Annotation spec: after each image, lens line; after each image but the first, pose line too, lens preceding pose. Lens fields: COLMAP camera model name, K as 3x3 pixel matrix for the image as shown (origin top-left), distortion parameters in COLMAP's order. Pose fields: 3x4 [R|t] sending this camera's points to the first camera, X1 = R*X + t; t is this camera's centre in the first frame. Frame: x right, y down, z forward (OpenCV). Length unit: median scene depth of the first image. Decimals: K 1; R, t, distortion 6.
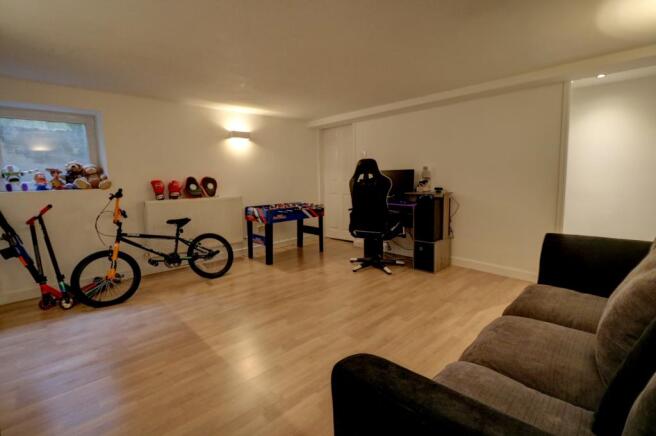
lens RADIAL K [[308.4, 0, 331.2], [0, 308.4, 222.1], [0, 0, 1]] dist [-0.010882, -0.001776]
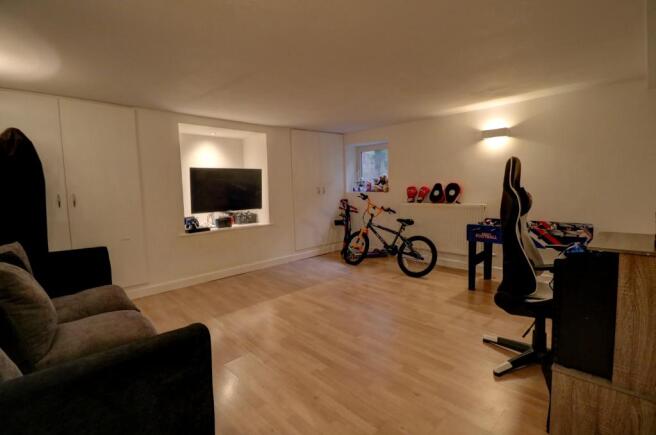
lens RADIAL K [[308.4, 0, 331.4], [0, 308.4, 213.1], [0, 0, 1]] dist [-0.010882, -0.001776]
pose [[-0.020361, 0.107071, -0.994043, 0.700262], [-0.119306, 0.986884, 0.108744, -0.127902], [0.992649, 0.120810, -0.007319, 0.708009]]
